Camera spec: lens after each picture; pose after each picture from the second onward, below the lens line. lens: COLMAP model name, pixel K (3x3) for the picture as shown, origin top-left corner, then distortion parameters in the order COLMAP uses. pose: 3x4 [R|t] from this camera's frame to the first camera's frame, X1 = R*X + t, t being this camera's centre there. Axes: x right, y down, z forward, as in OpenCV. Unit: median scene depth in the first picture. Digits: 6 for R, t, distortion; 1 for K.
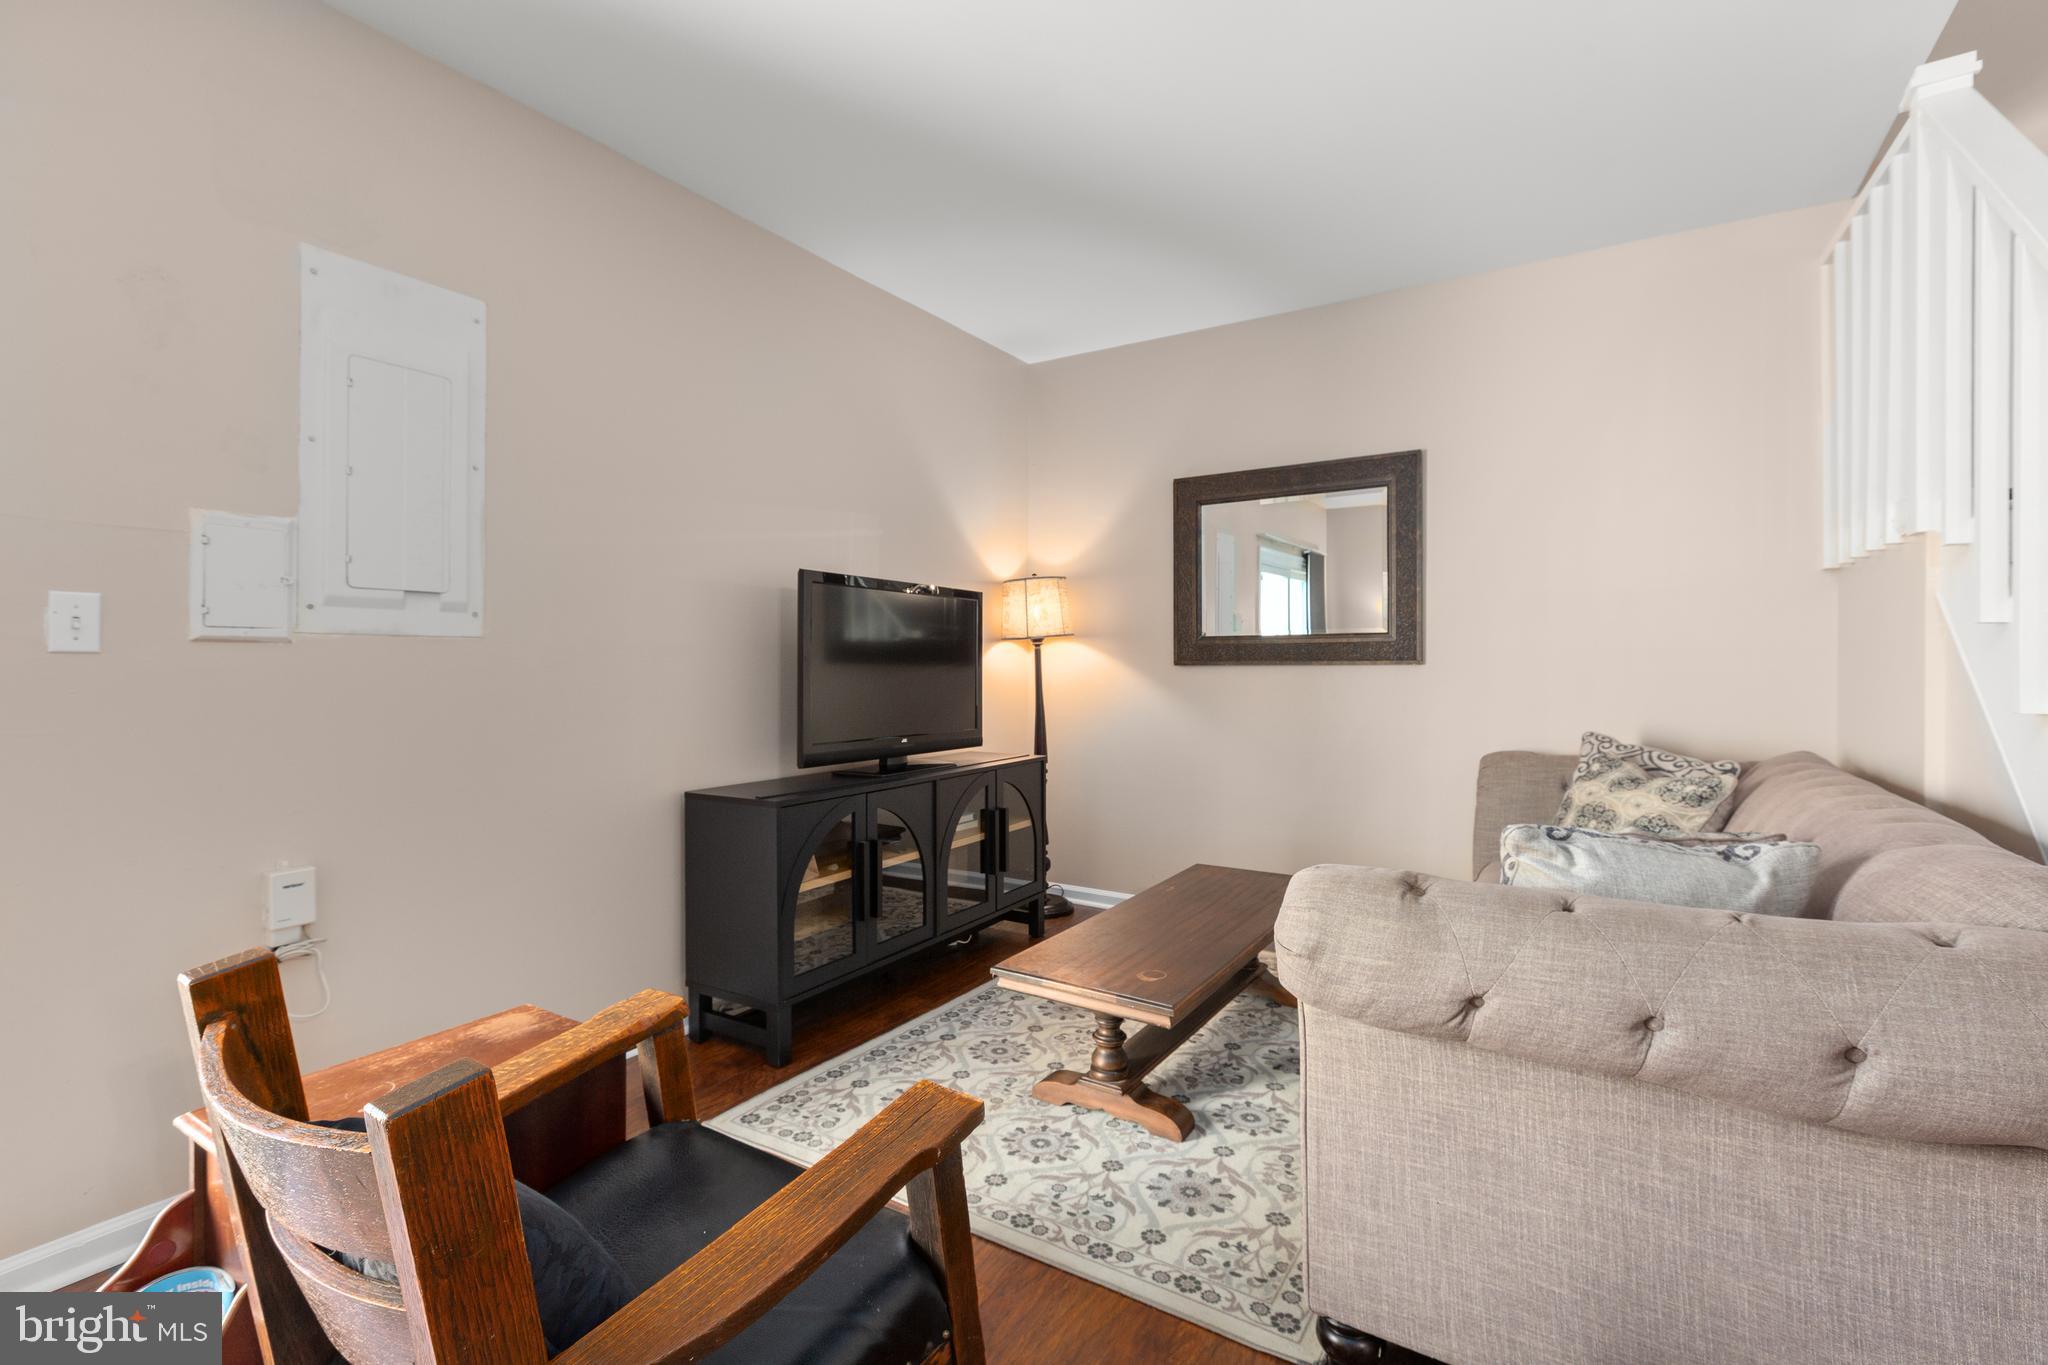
lens RADIAL K [[905.8, 0, 1024.2], [0, 905.8, 662.8], [0, 0, 1]] dist [-0.000490, -0.000044]
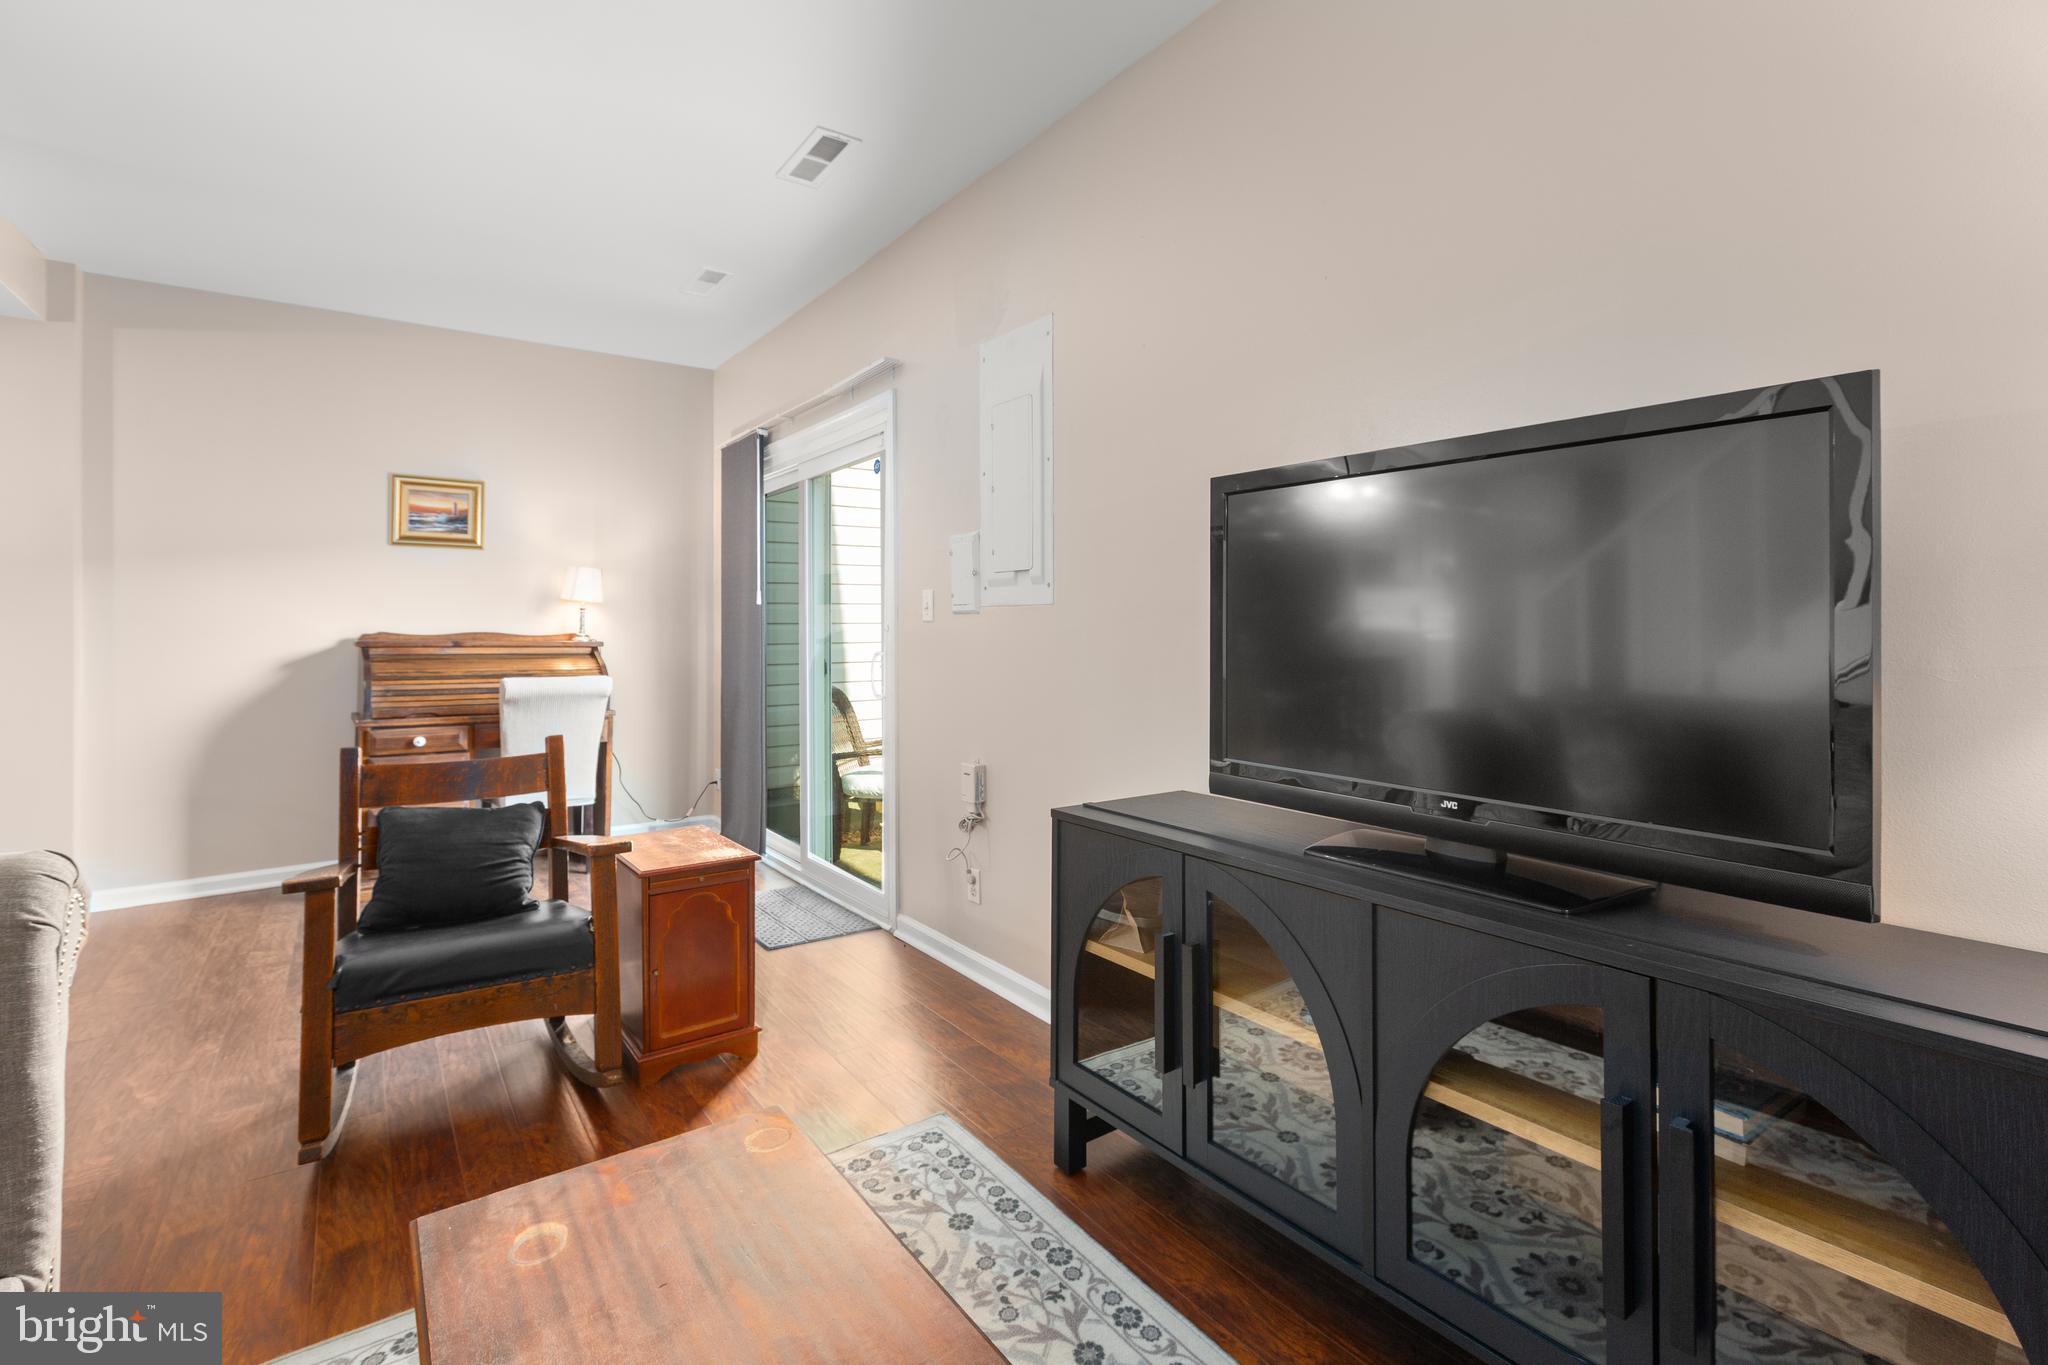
lens RADIAL K [[932.8, 0, 1023.1], [0, 932.8, 614.3], [0, 0, 1]] dist [-0.000427, 0.000158]
pose [[-0.372256, -0.012849, -0.928041, 0.477091], [0.001812, 0.999892, -0.014571, 0.001779], [0.928128, -0.007105, -0.372192, 1.305442]]
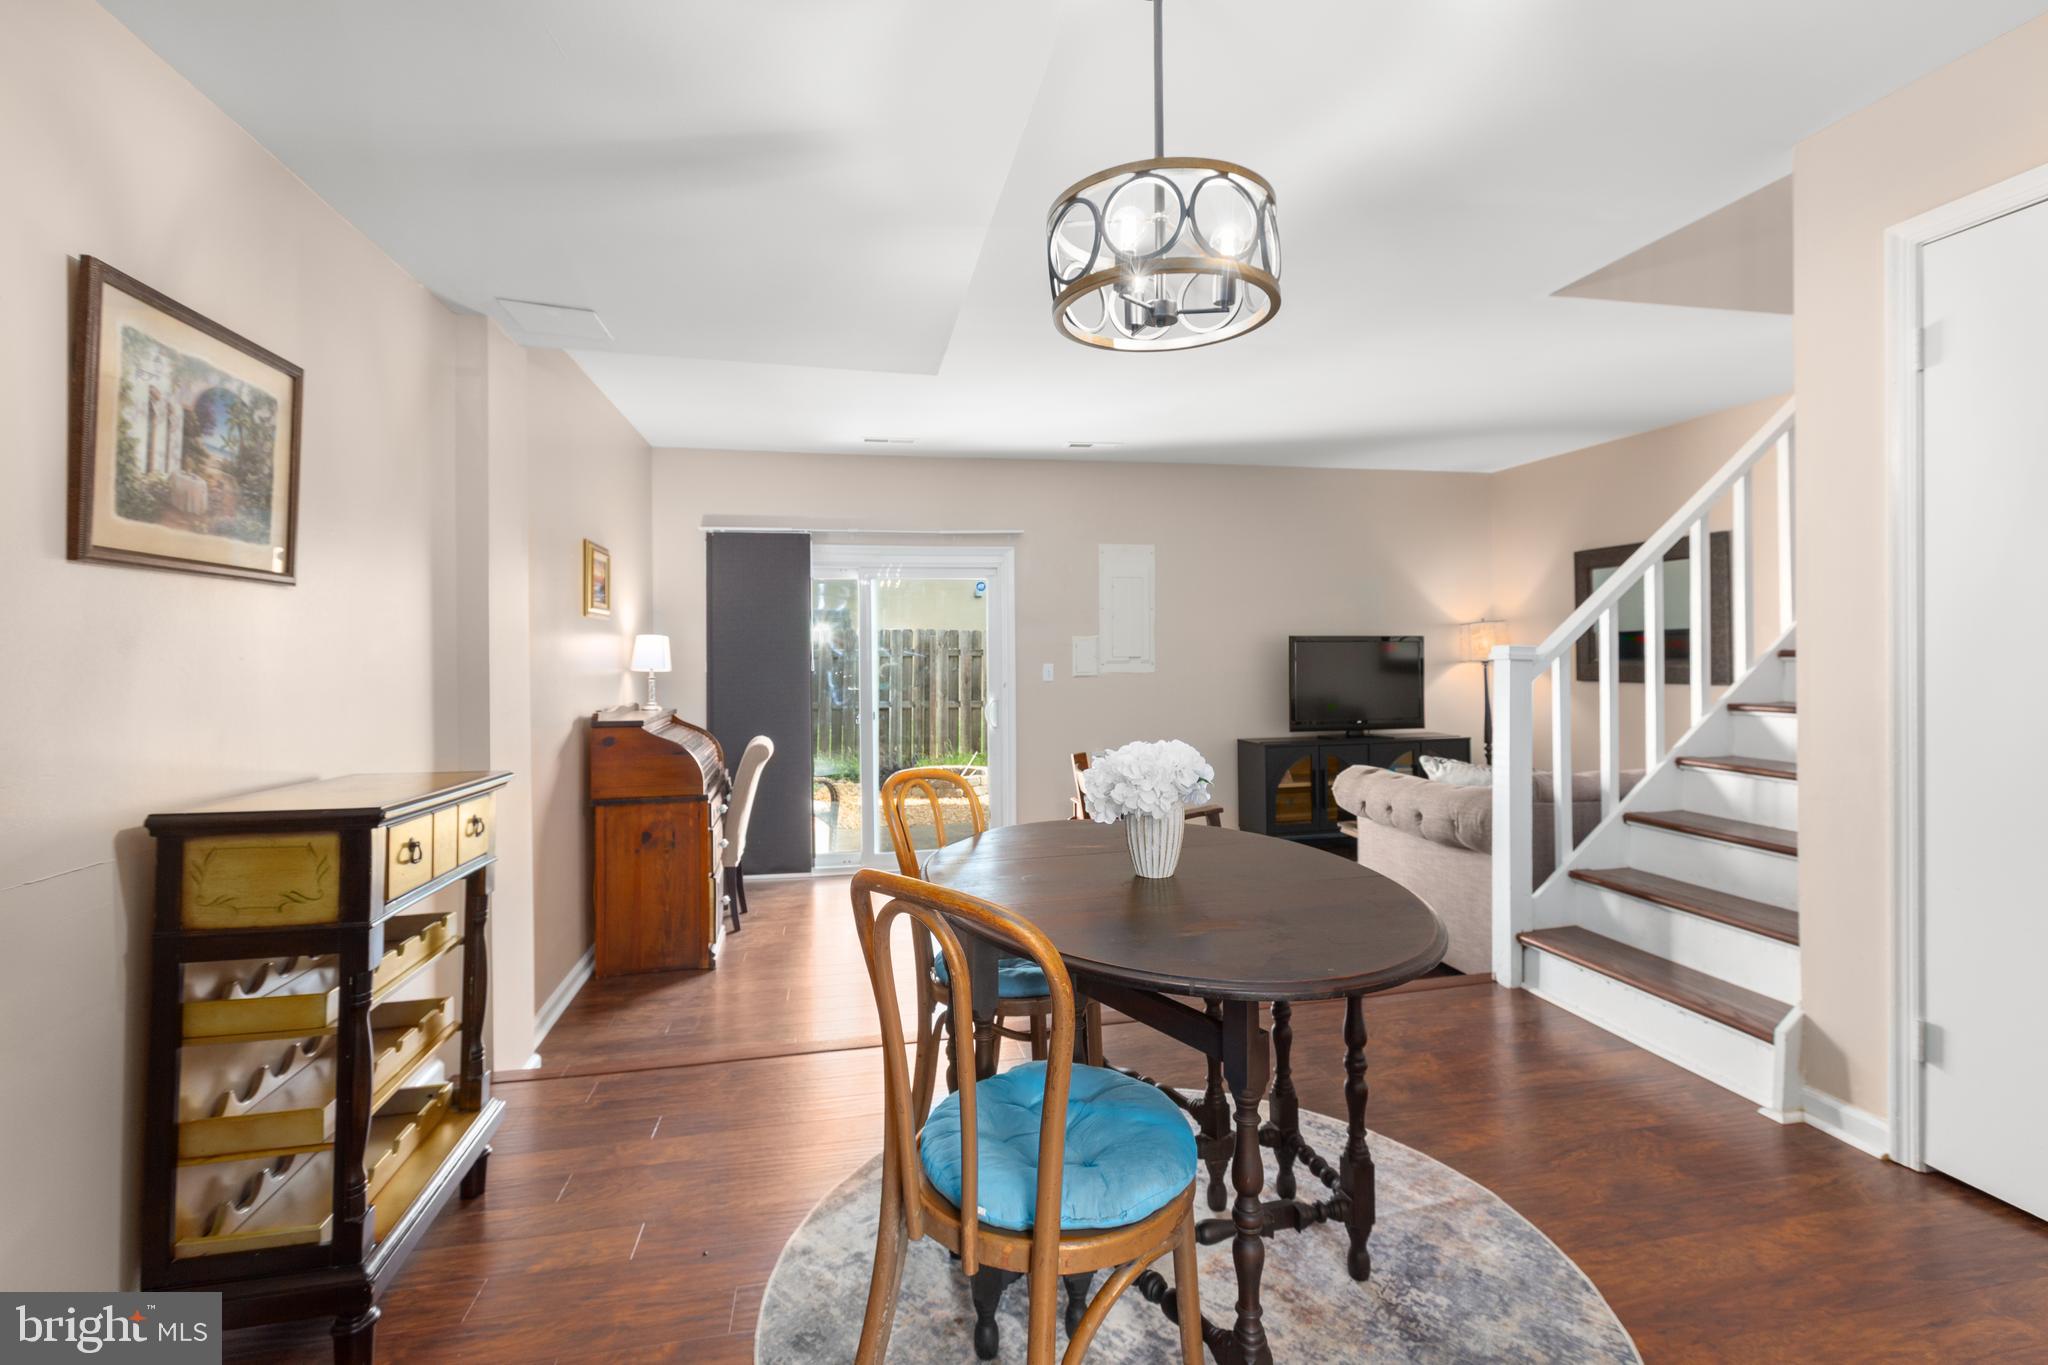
lens RADIAL K [[915.4, 0, 1026.4], [0, 915.4, 647.3], [0, 0, 1]] dist [0.000987, 0.000045]
pose [[0.699445, -0.009033, -0.714629, 0.966058], [0.010465, 0.999942, -0.002396, -0.092281], [0.714610, -0.005803, 0.699499, -1.044315]]
